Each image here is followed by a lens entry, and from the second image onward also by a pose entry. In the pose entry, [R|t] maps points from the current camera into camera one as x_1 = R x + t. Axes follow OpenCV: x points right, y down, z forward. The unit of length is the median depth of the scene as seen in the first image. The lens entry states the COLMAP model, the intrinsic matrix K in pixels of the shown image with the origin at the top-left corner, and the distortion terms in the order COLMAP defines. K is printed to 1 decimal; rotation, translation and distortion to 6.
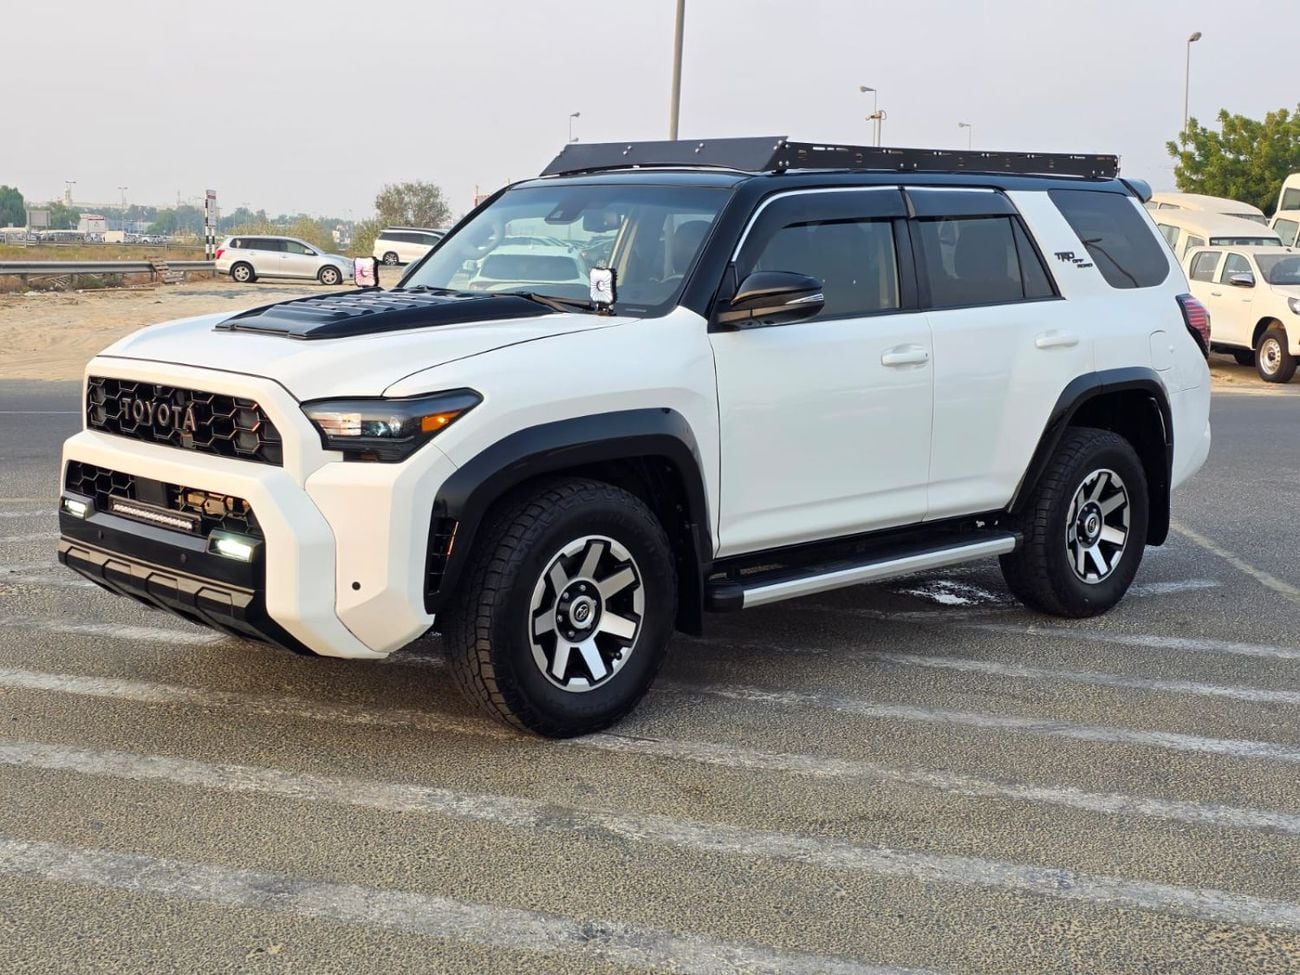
lens RADIAL K [[1696.2, 0, 644.3], [0, 1696.2, 501.8], [0, 0, 1]] dist [0.052034, 0.000000]
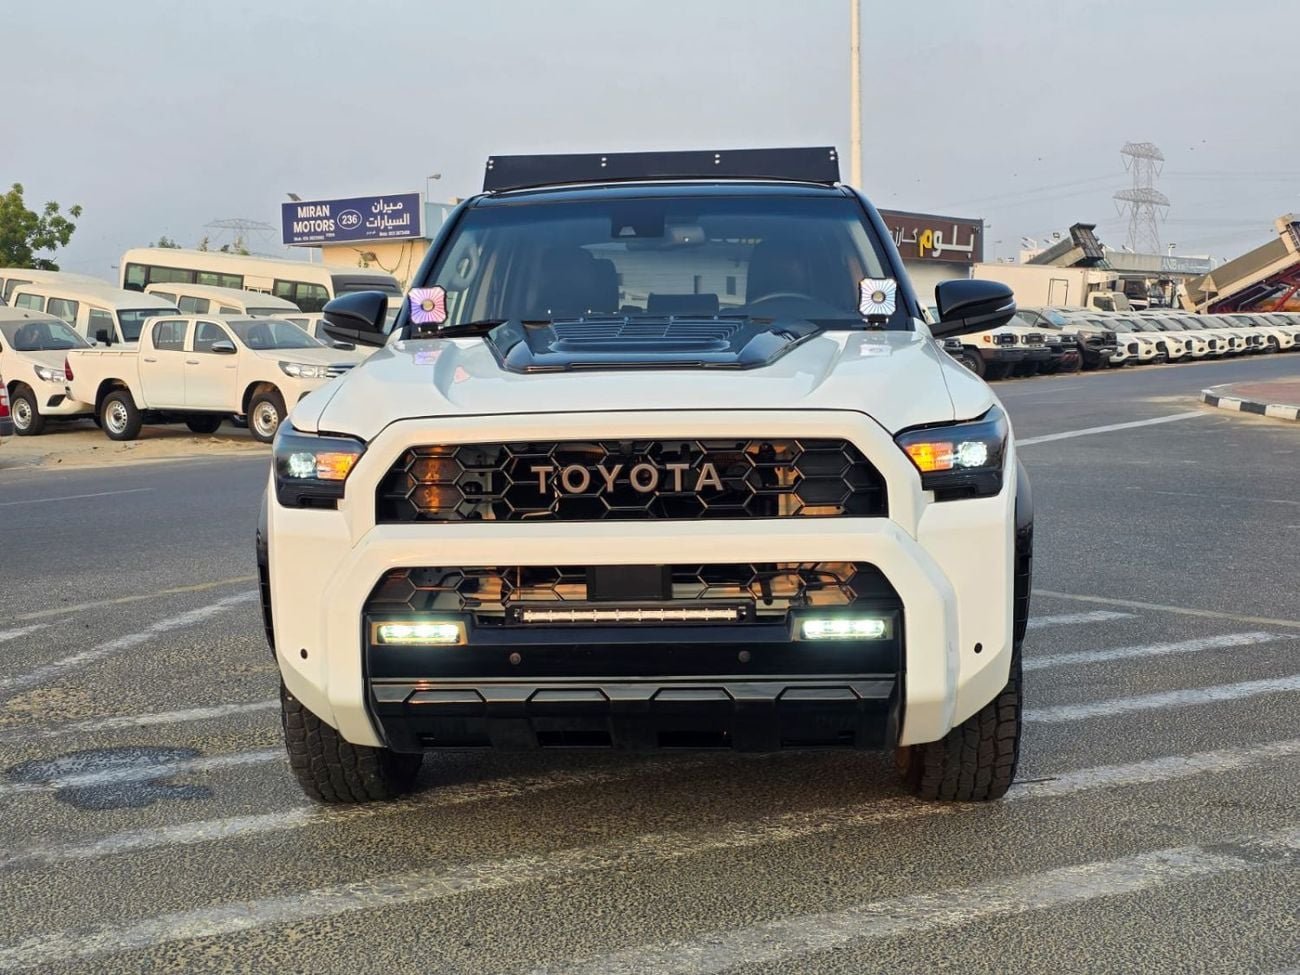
lens RADIAL K [[1696.2, 0, 711.5], [0, 1696.2, 469.3], [0, 0, 1]] dist [0.052034, 0.000000]
pose [[0.746917, -0.093120, 0.658365, -0.722915], [0.134942, 0.990769, -0.012956, -0.039548], [-0.651081, 0.098518, 0.752588, 0.399433]]
